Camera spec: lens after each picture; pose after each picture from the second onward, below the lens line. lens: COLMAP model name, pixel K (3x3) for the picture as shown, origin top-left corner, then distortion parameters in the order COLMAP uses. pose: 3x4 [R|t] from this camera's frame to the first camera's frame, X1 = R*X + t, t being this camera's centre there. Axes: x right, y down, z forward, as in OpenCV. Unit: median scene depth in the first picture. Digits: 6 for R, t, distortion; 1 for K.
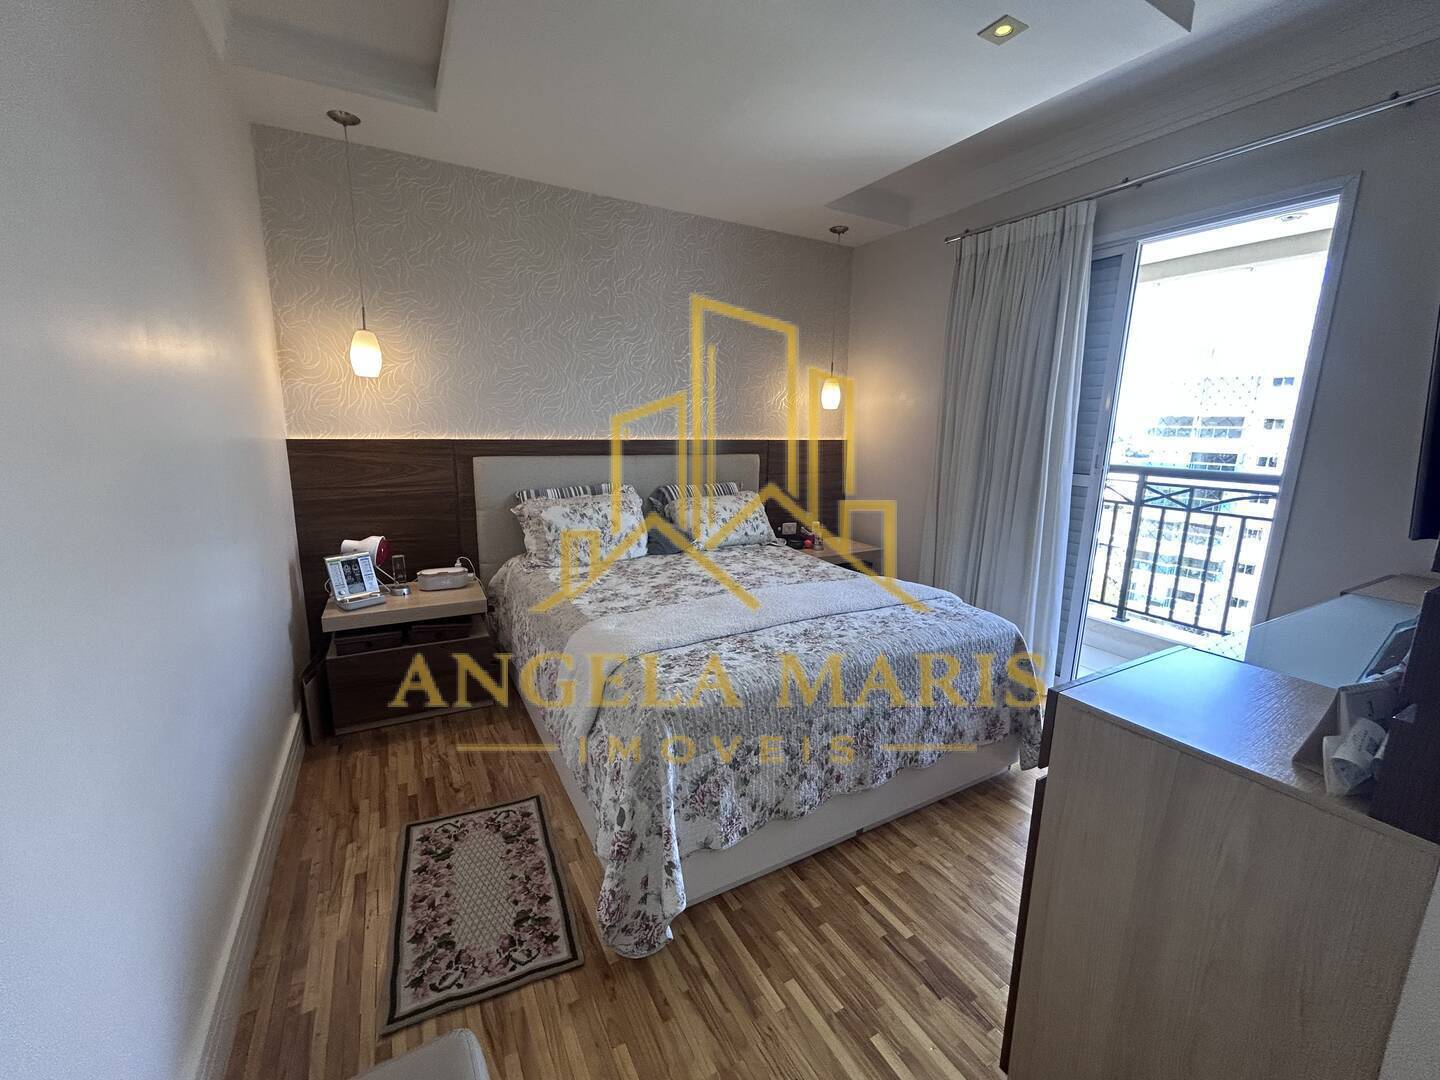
lens RADIAL K [[582.5, 0, 717.2], [0, 582.5, 540.0], [0, 0, 1]] dist [-0.002385, -0.000662]
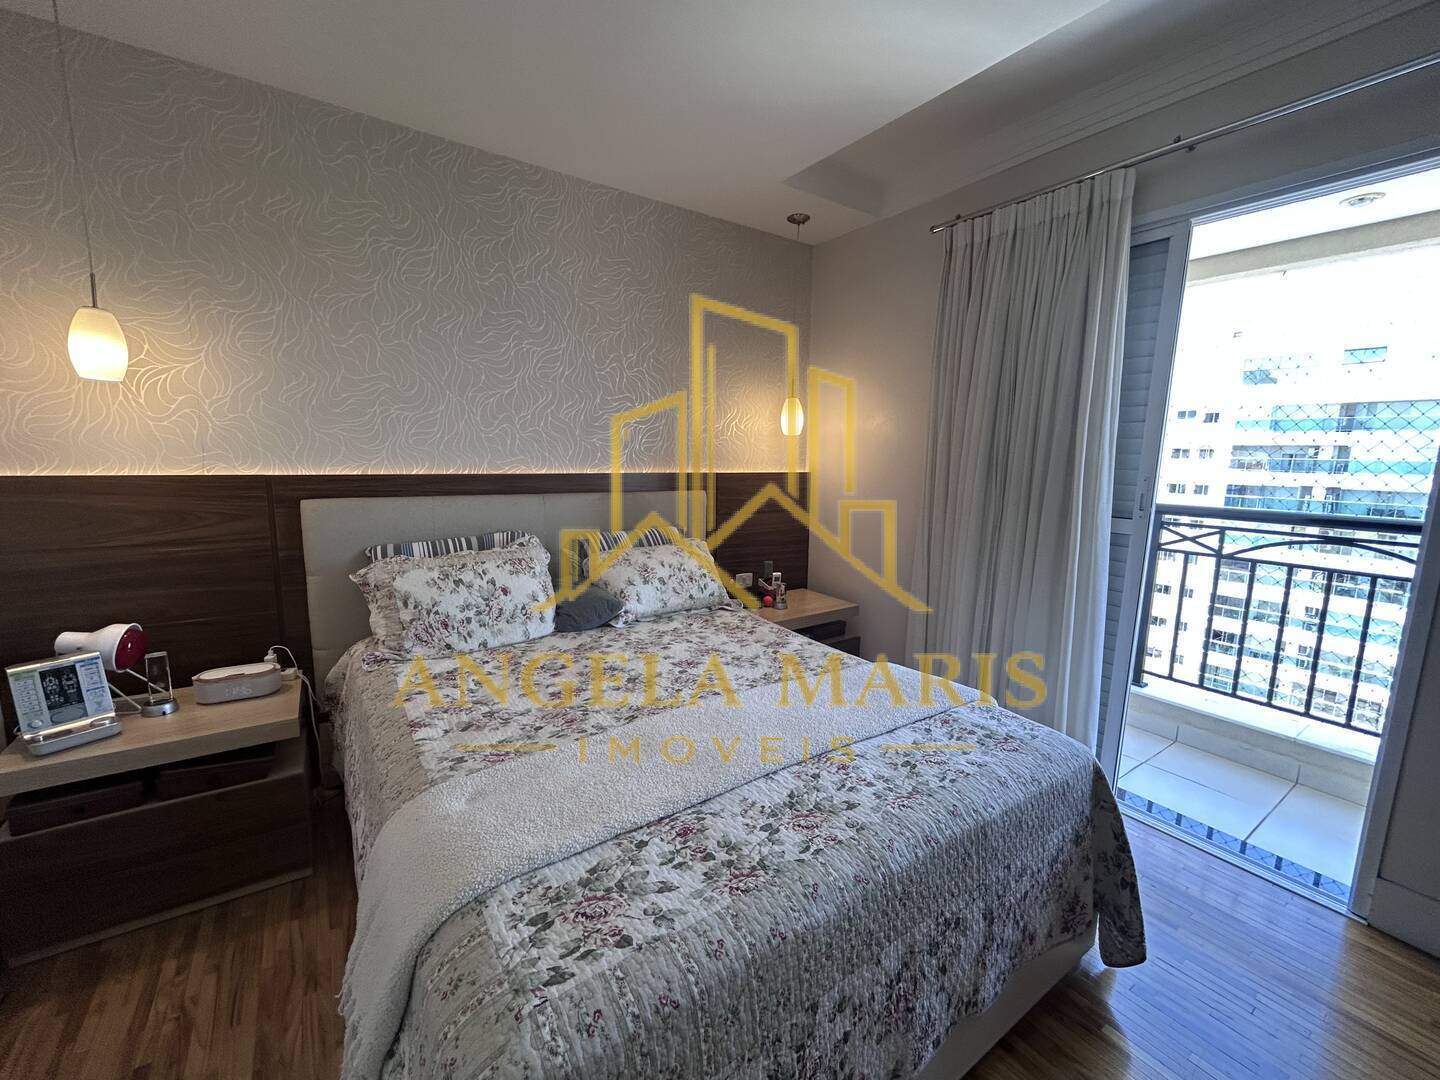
lens RADIAL K [[582.5, 0, 718.1], [0, 582.5, 540.4], [0, 0, 1]] dist [-0.002385, -0.000662]
pose [[0.995434, -0.012749, 0.094598, 0.016585], [0.017203, 0.998774, -0.046420, -0.057245], [-0.093890, 0.047836, 0.994433, 0.282075]]
